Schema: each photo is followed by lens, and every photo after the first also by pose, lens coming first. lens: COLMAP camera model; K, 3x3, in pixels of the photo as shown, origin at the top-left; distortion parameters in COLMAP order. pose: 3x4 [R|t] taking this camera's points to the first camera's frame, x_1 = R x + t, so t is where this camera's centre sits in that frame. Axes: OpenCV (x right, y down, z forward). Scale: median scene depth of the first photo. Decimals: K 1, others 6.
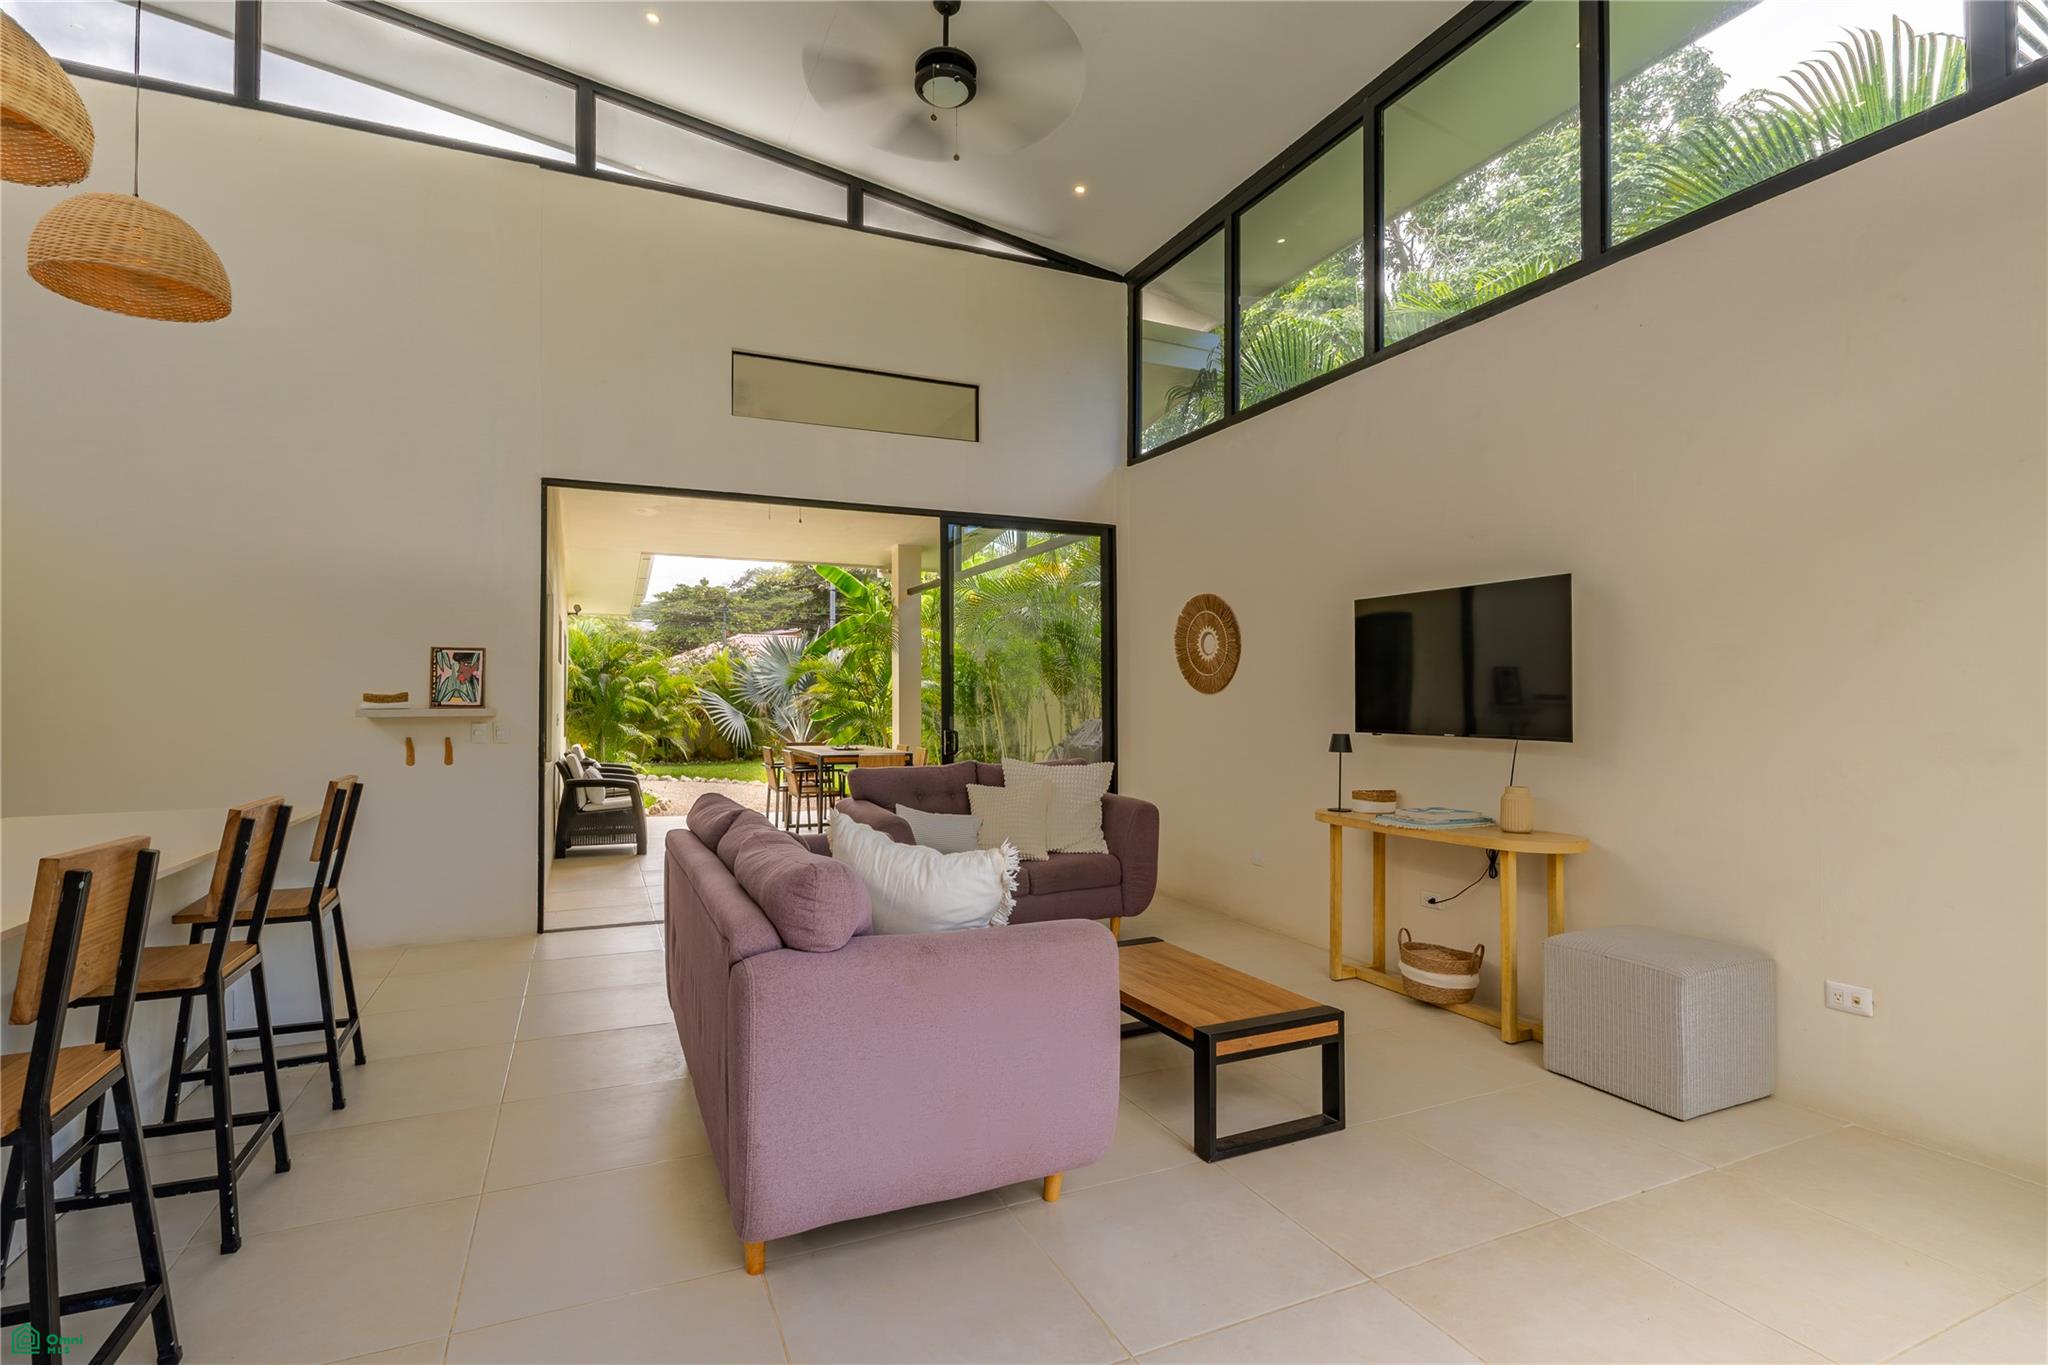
lens RADIAL K [[972.0, 0, 1021.7], [0, 972.0, 690.4], [0, 0, 1]] dist [-0.000809, -0.000931]
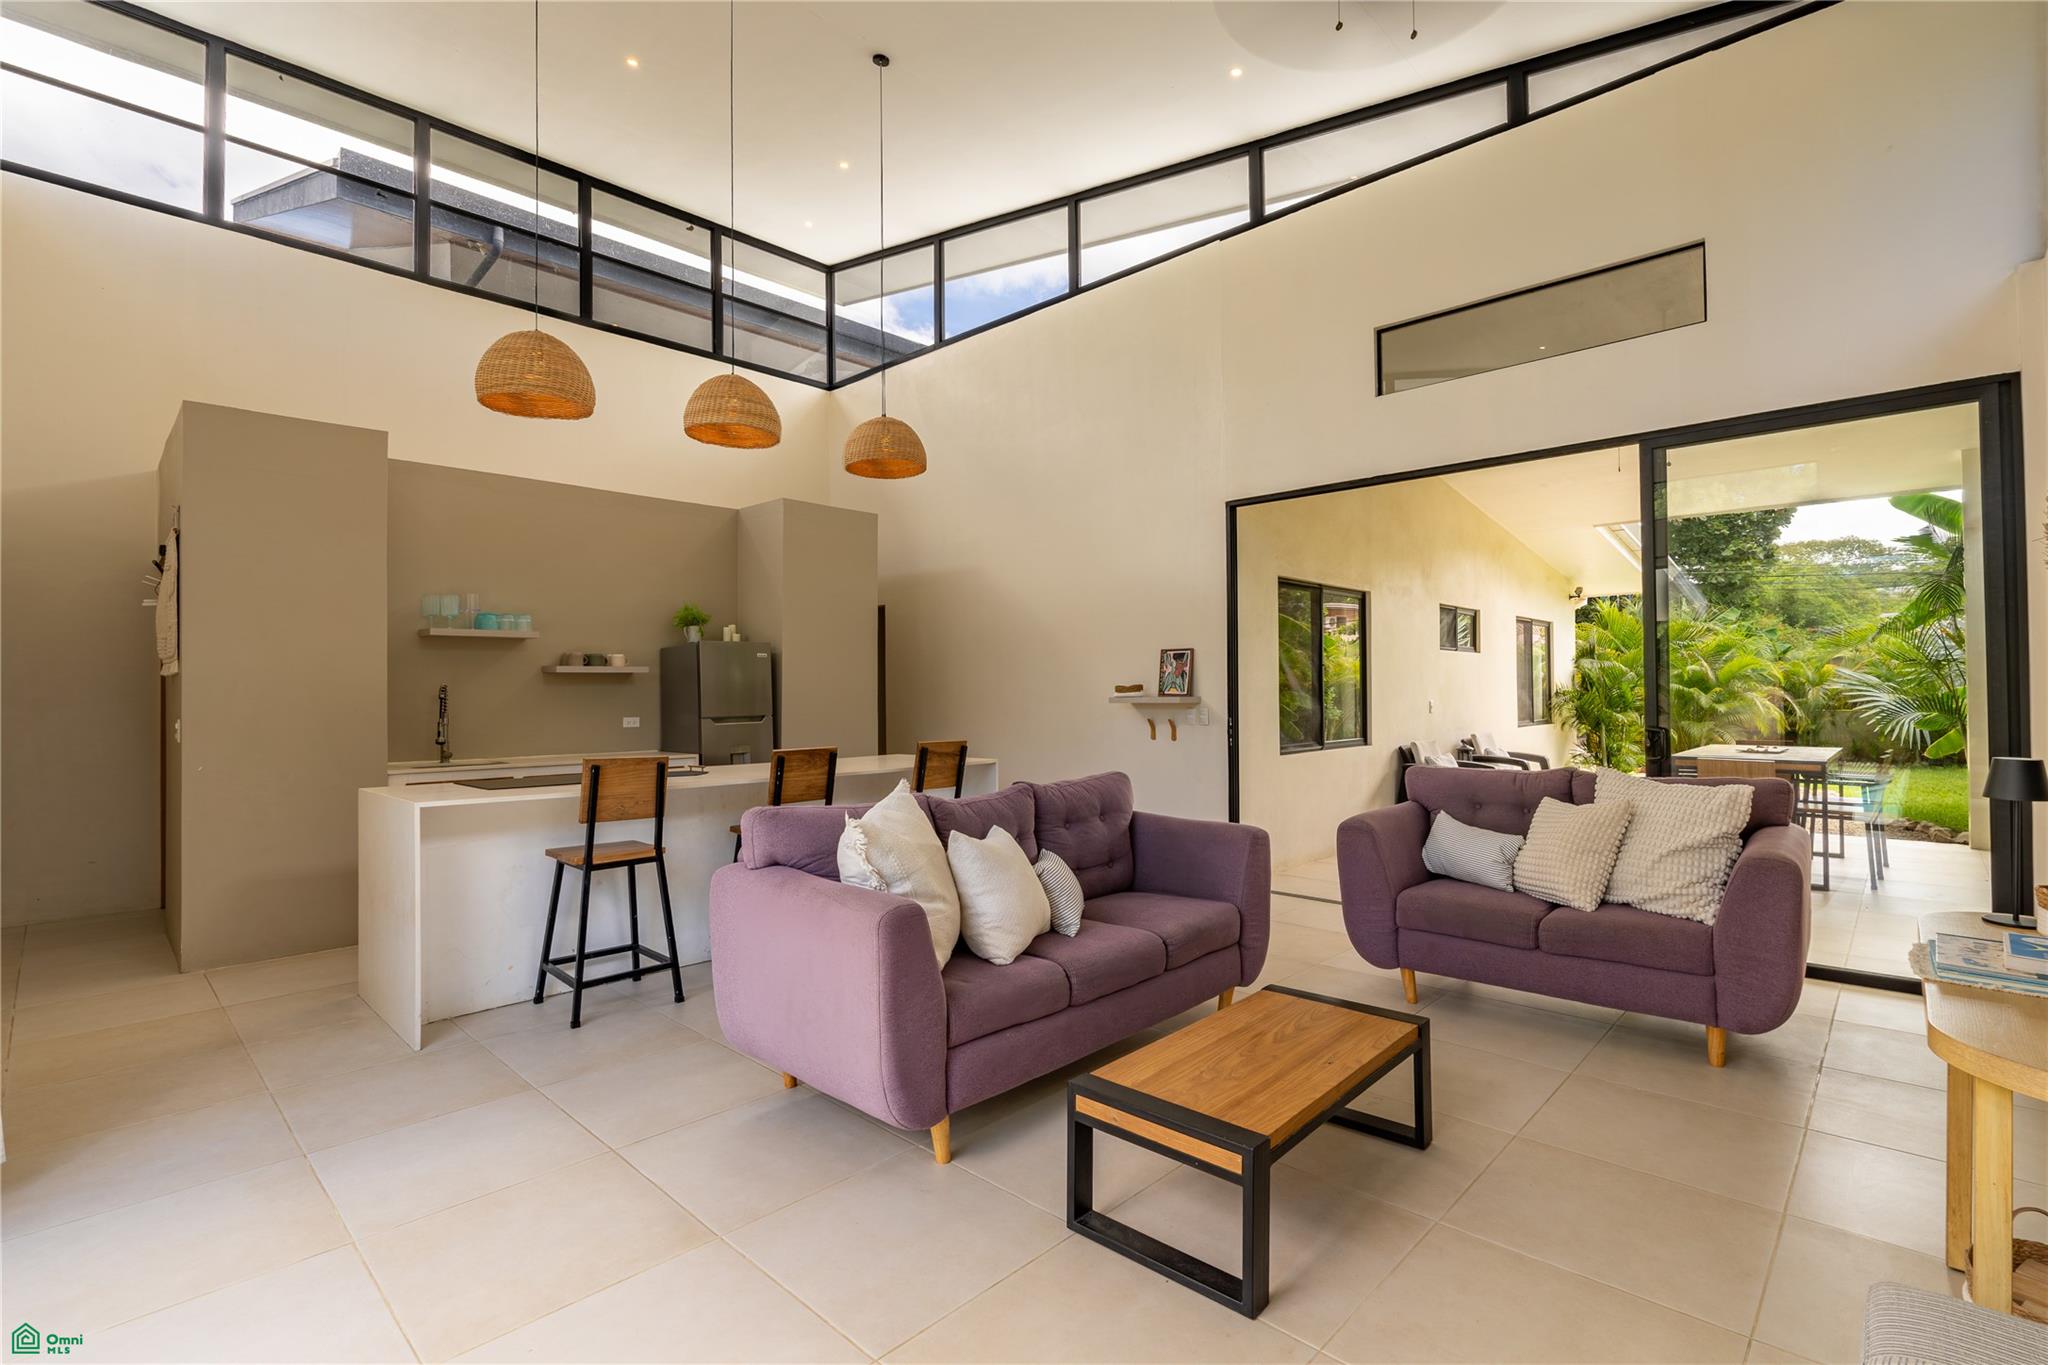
lens RADIAL K [[961.0, 0, 1024.0], [0, 961.0, 682.5], [0, 0, 1]] dist [-0.001815, 0.000188]
pose [[0.372891, -0.010238, -0.927819, 0.827961], [0.016229, 0.999858, -0.004510, 0.003738], [0.927733, -0.013376, 0.373005, 0.555772]]
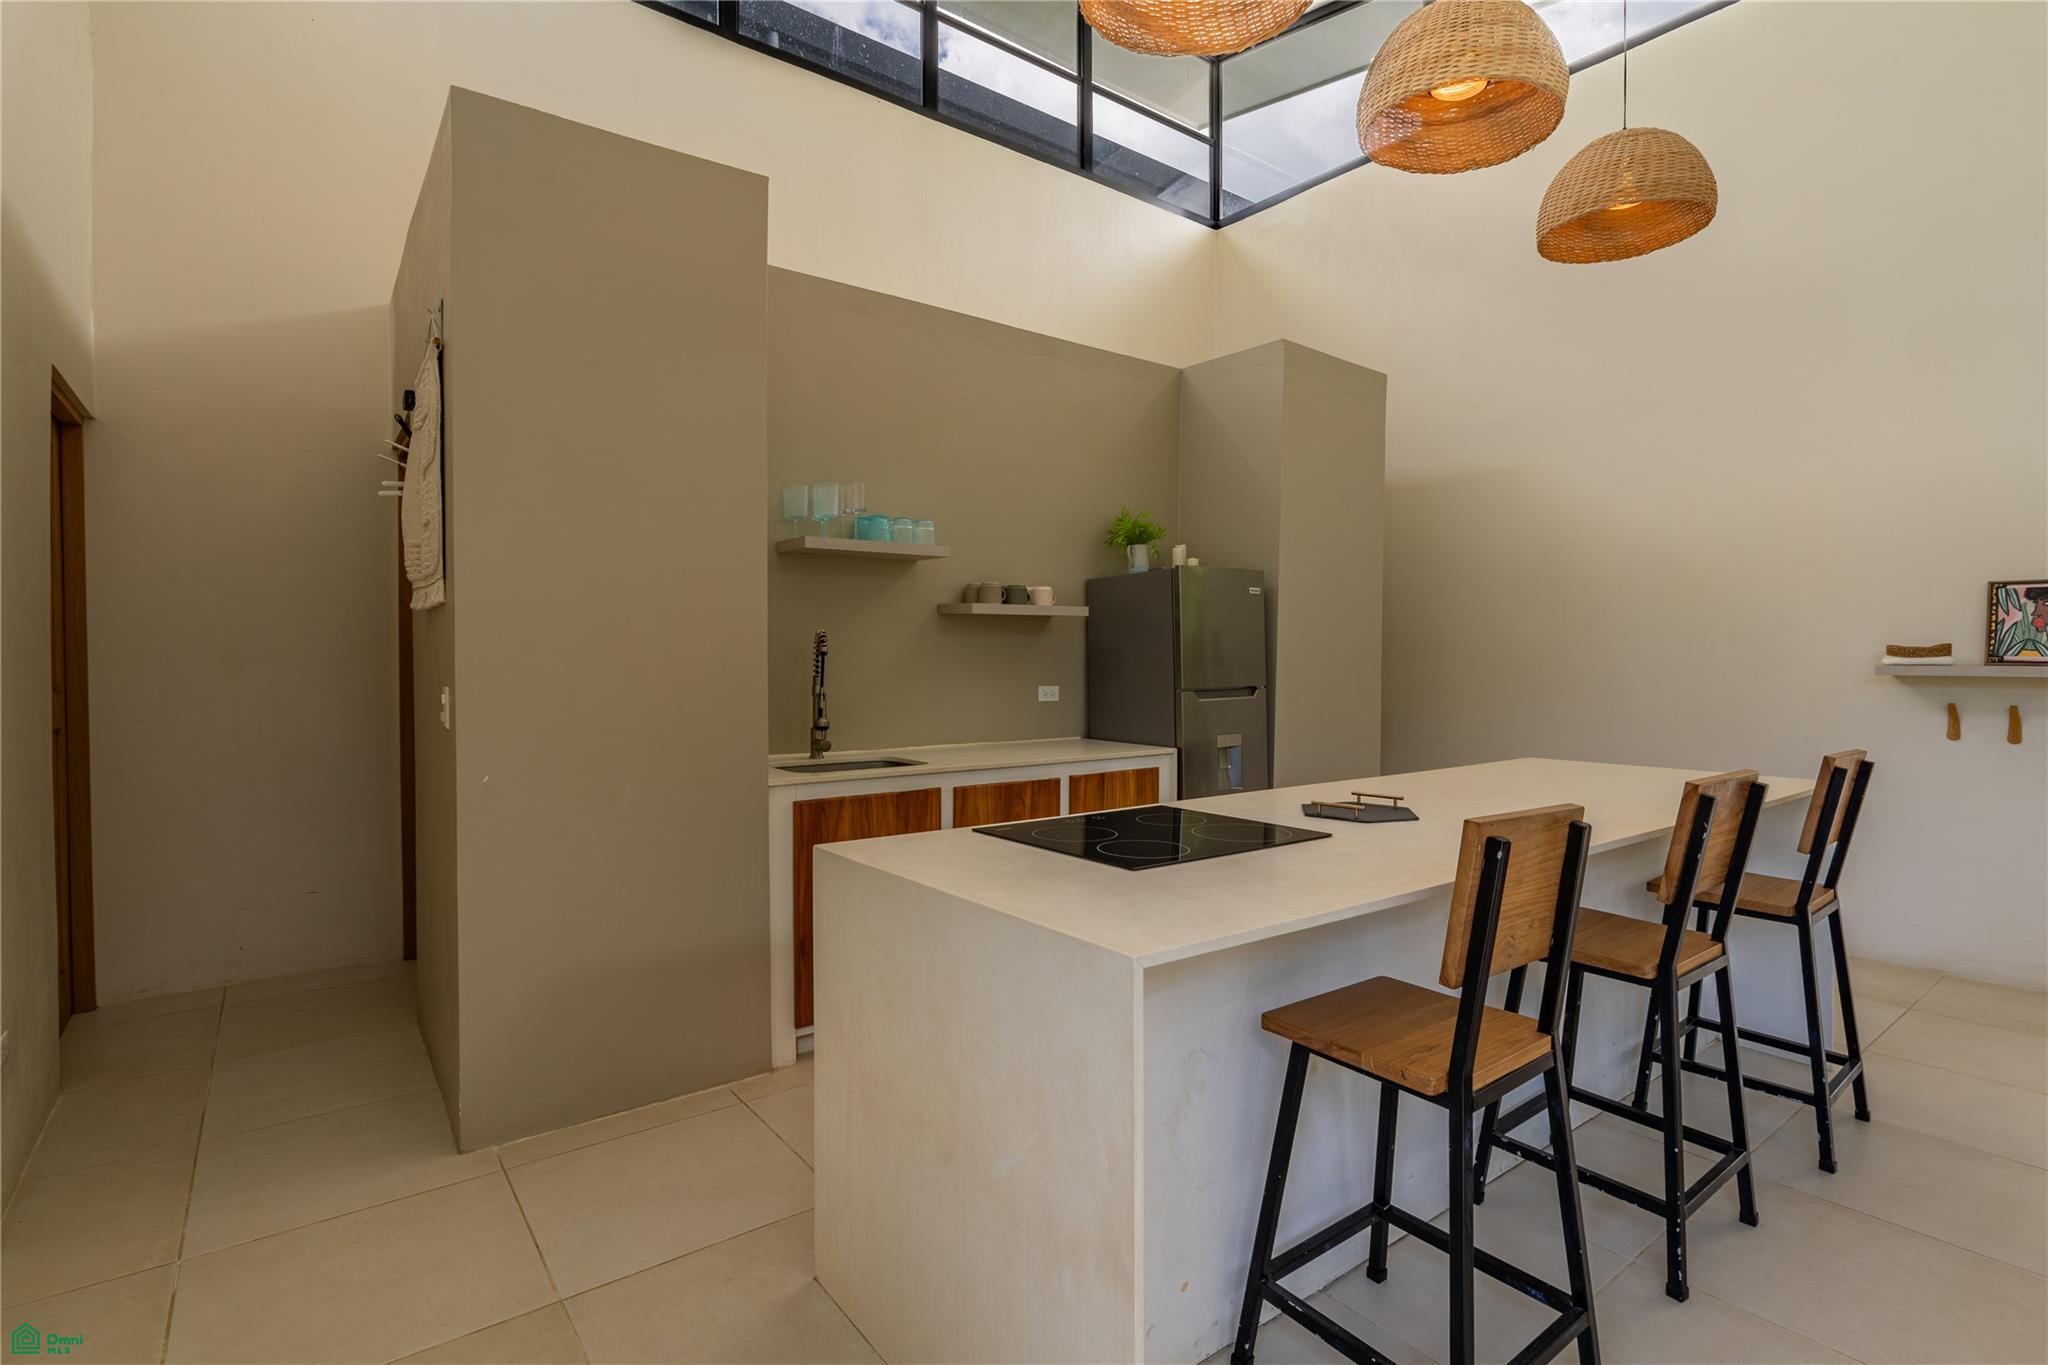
lens RADIAL K [[985.3, 0, 1026.1], [0, 985.3, 675.5], [0, 0, 1]] dist [-0.004215, -0.000164]
pose [[0.239582, 0.026307, -0.970520, -0.093966], [0.005149, 0.999584, 0.028366, 0.002106], [0.970862, -0.011793, 0.239347, 0.178710]]
